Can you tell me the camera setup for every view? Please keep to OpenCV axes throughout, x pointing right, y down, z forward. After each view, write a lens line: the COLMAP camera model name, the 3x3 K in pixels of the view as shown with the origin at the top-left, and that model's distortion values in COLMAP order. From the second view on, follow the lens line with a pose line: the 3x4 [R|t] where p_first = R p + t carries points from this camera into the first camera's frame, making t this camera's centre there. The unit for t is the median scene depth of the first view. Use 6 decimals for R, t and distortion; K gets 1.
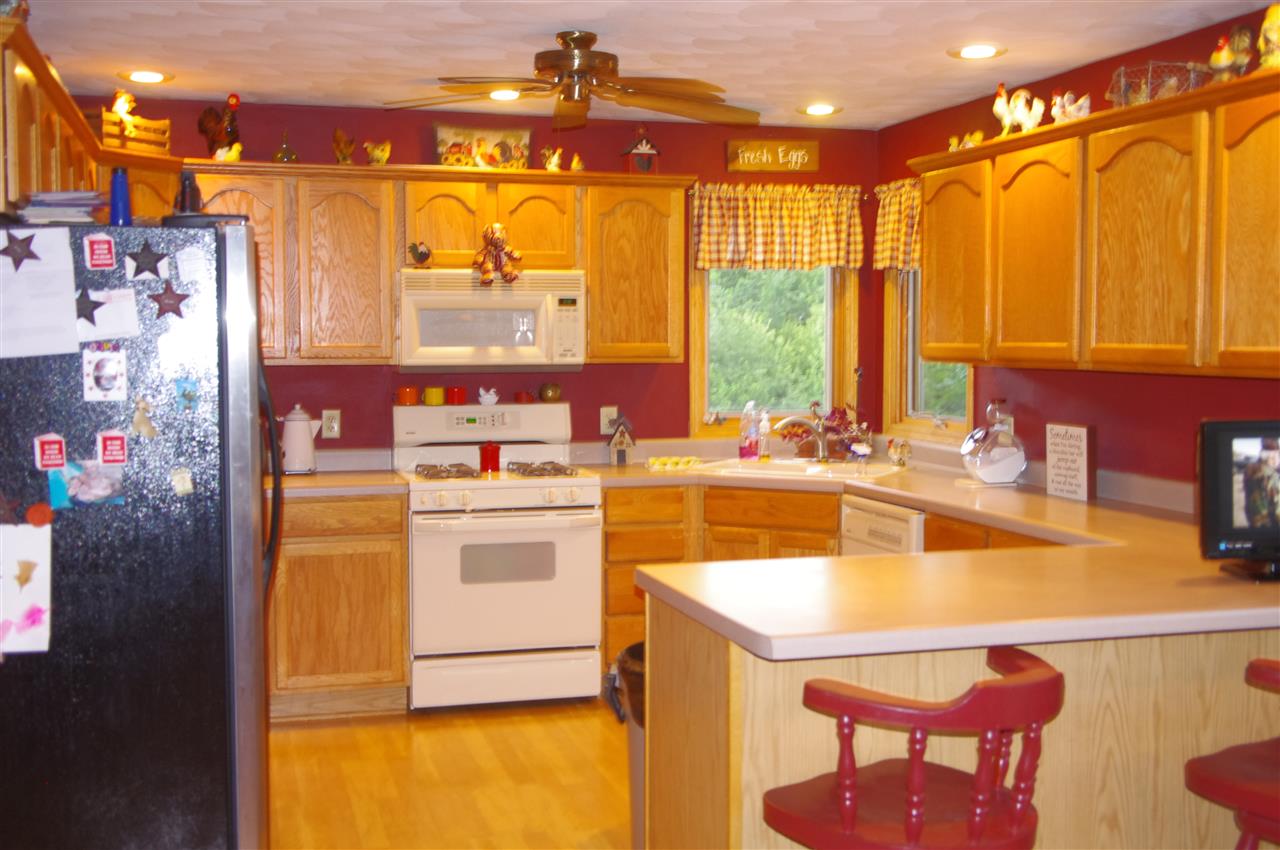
lens RADIAL K [[1451.7, 0, 640.0], [0, 1451.7, 425.0], [0, 0, 1]] dist [-0.011861, -0.018977]
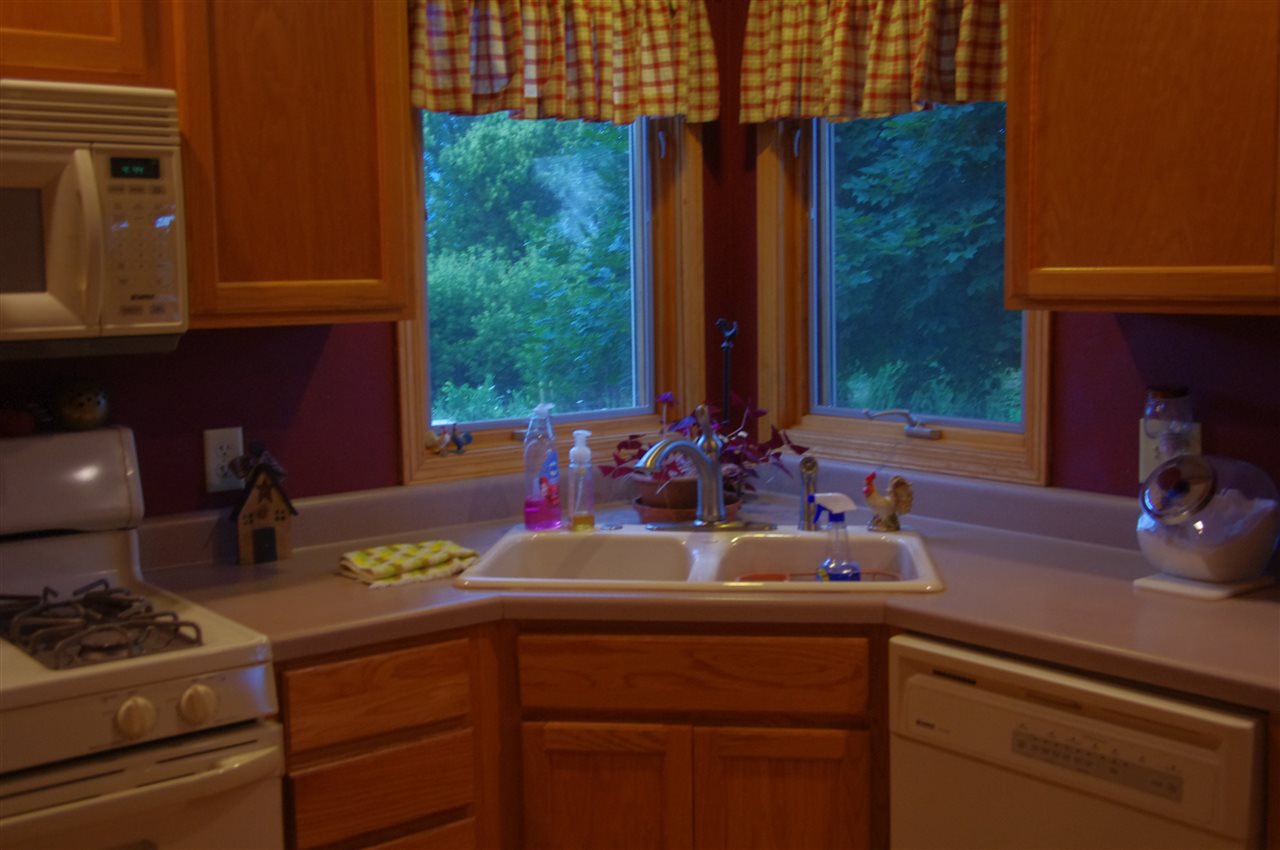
lens RADIAL K [[1451.7, 0, 640.0], [0, 1451.7, 425.0], [0, 0, 1]] dist [-0.011861, -0.018977]
pose [[0.927525, -0.052800, 0.370014, -0.067048], [0.037629, 0.998133, 0.048104, -0.030074], [-0.371863, -0.030694, 0.927780, 0.572975]]
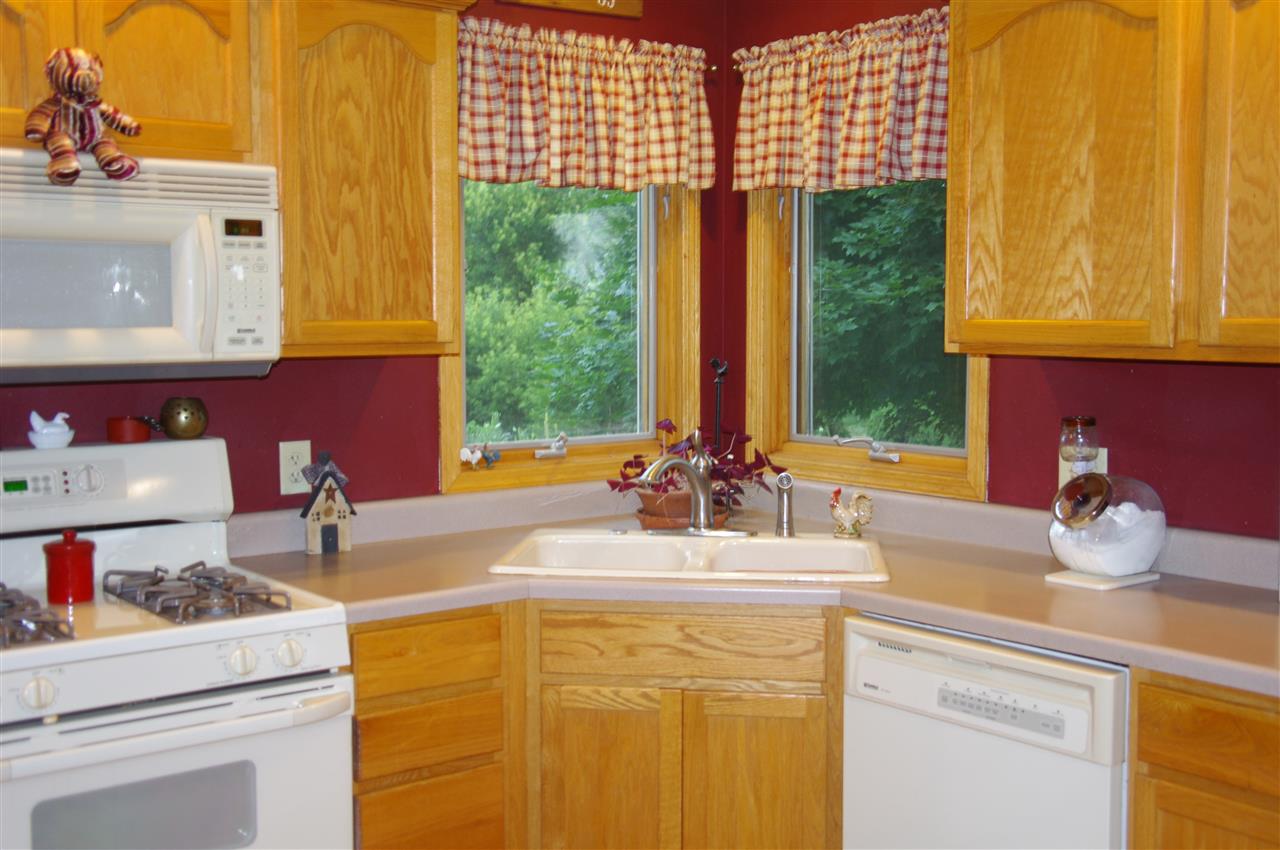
lens RADIAL K [[1451.7, 0, 640.0], [0, 1451.7, 425.0], [0, 0, 1]] dist [-0.011861, -0.018977]
pose [[0.928644, -0.027050, 0.369984, -0.099941], [0.021585, 0.999588, 0.018904, -0.025923], [-0.370343, -0.009569, 0.928846, 0.492715]]
